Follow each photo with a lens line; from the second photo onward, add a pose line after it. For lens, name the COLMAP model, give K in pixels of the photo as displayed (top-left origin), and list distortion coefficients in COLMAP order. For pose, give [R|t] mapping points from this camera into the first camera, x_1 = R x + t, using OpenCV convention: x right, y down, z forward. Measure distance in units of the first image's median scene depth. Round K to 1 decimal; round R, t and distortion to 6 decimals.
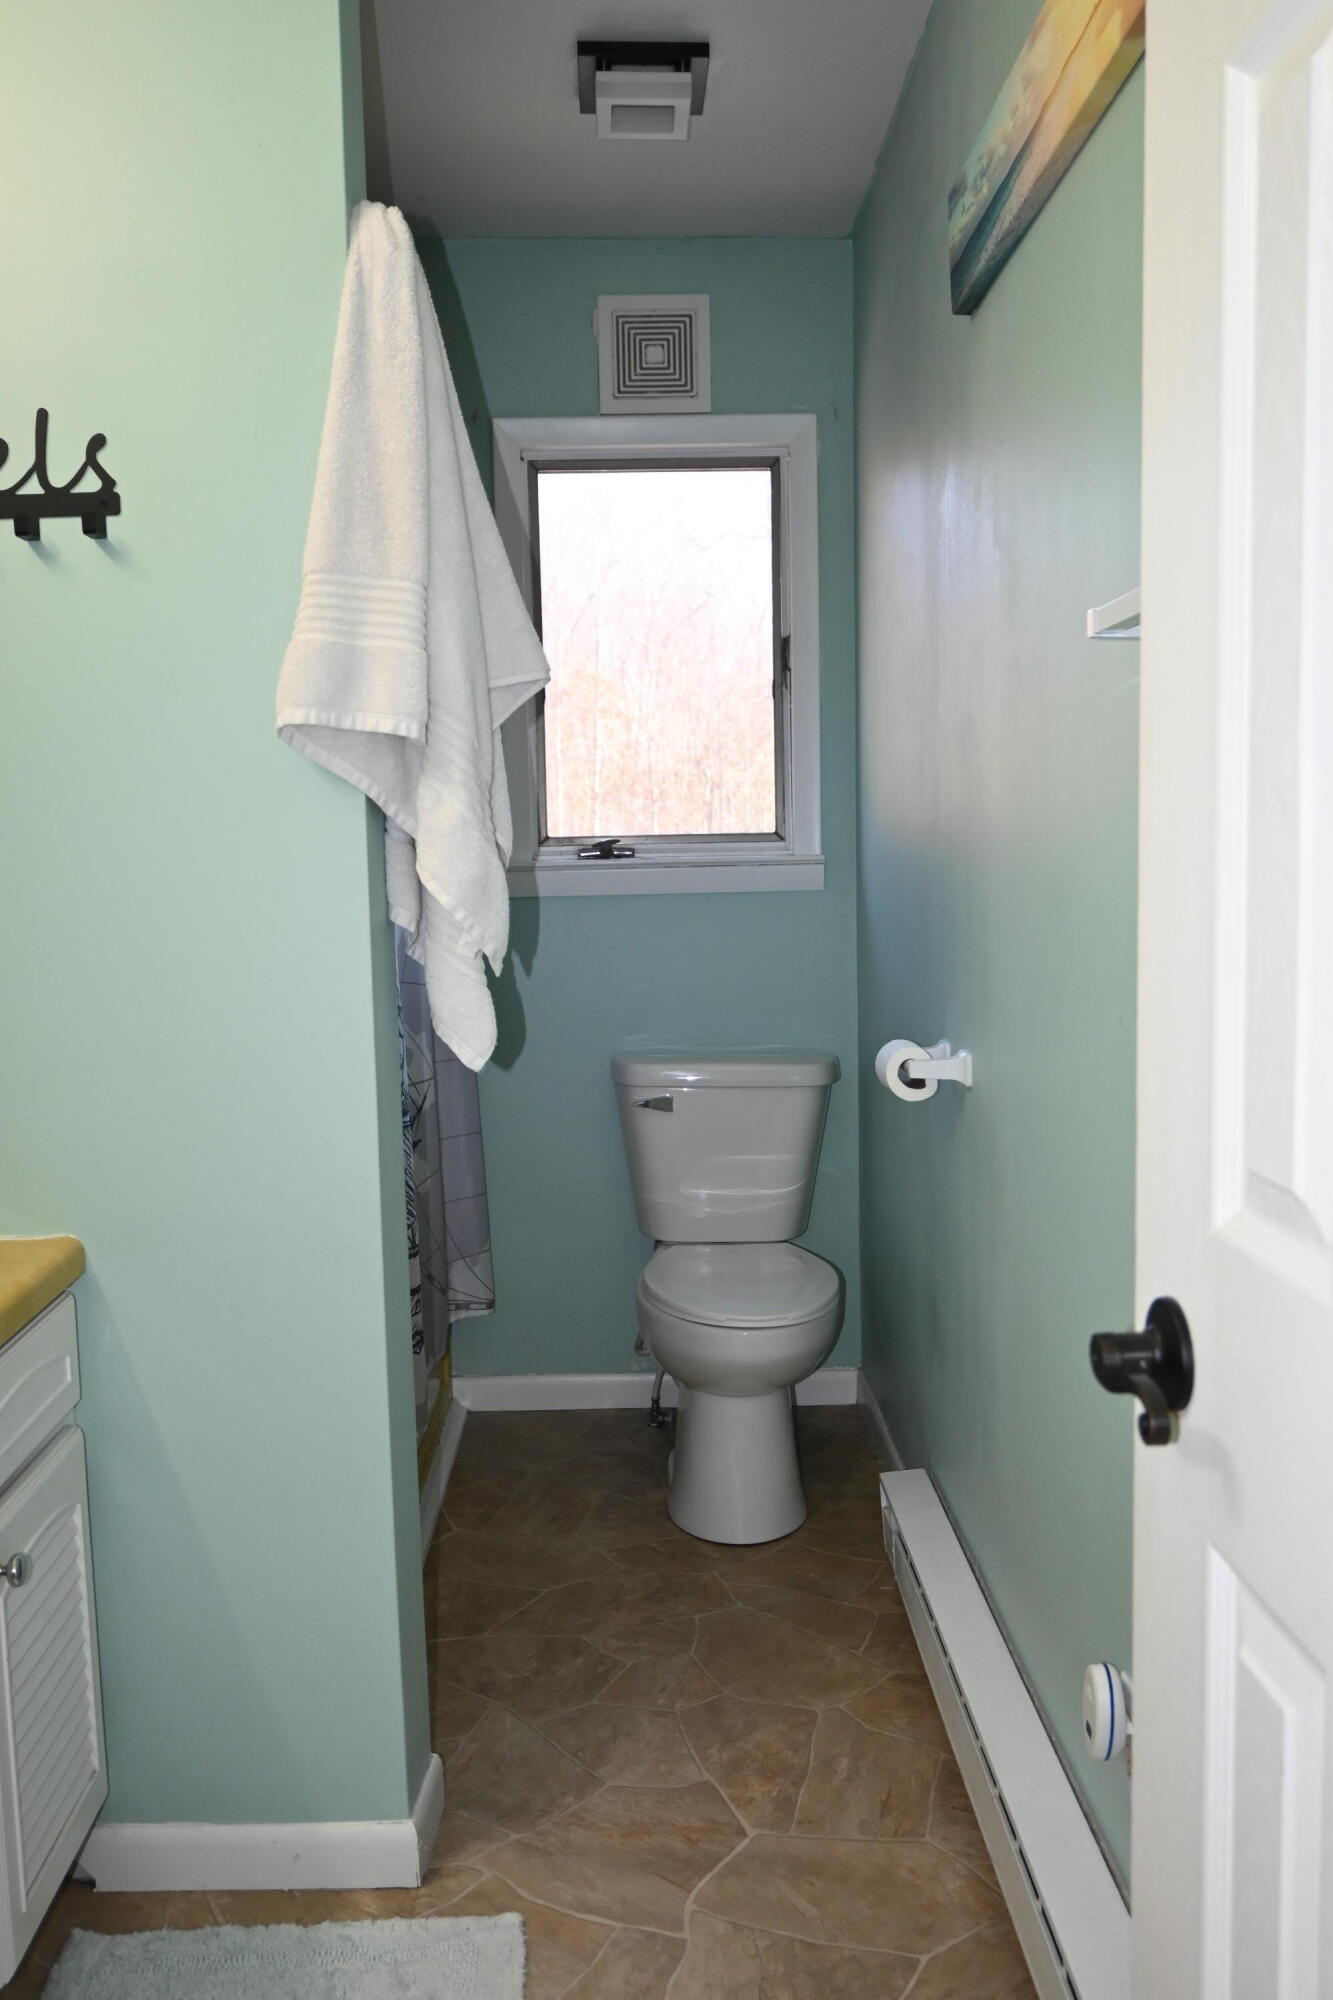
lens RADIAL K [[1667.1, 0, 674.2], [0, 1667.1, 1000.1], [0, 0, 1]] dist [0.000231, -0.001107]
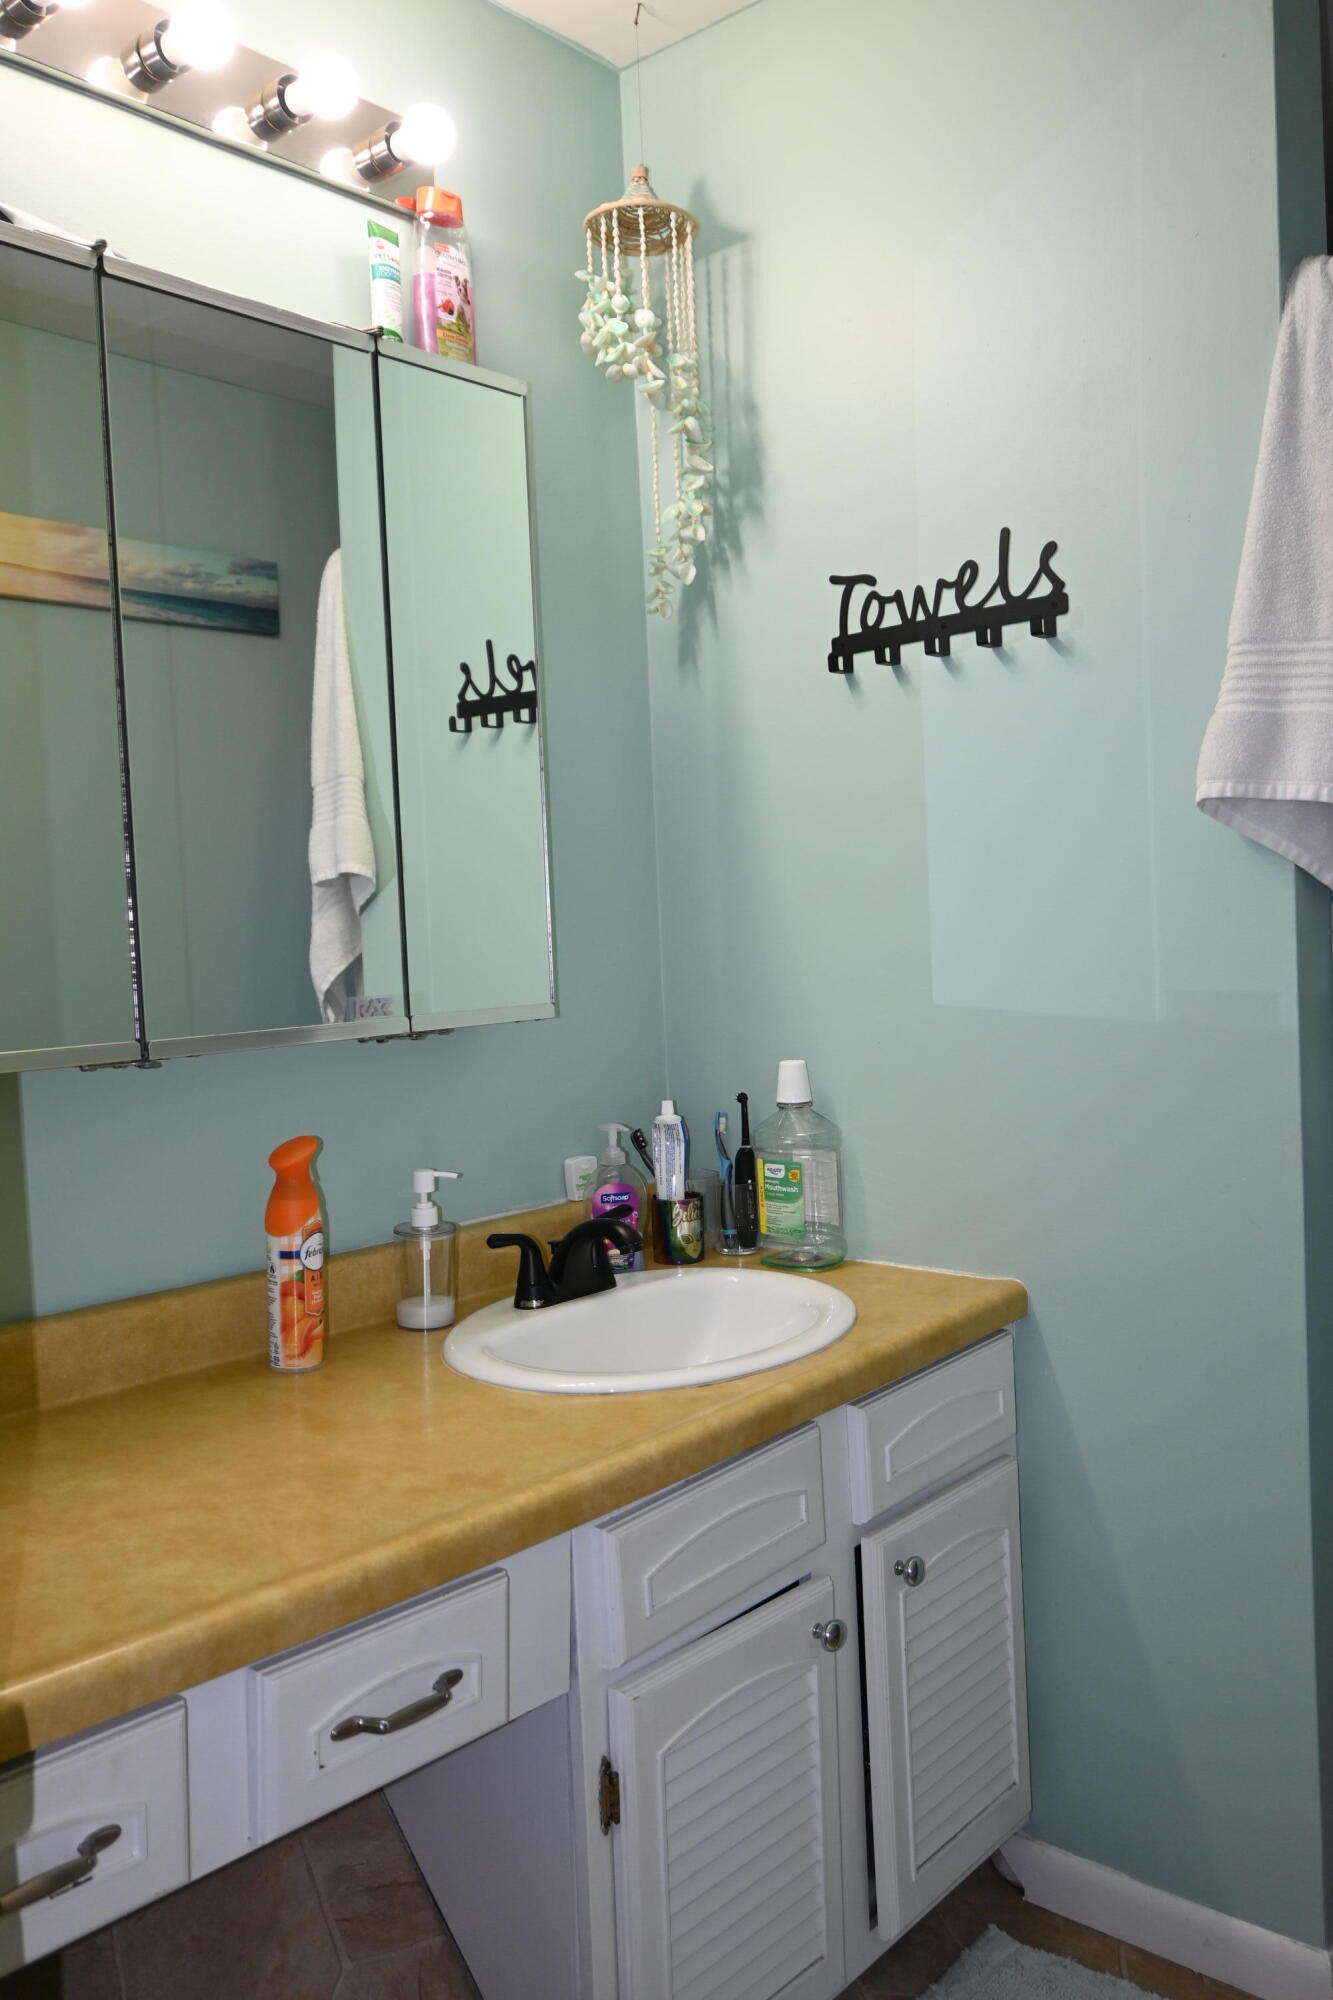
lens RADIAL K [[1667.1, 0, 675.6], [0, 1667.1, 1000.2], [0, 0, 1]] dist [0.000231, -0.001107]
pose [[0.737786, 0.017321, -0.674812, 0.210707], [-0.036212, 0.999247, -0.013943, -0.017988], [0.674062, 0.034723, 0.737858, 0.046301]]
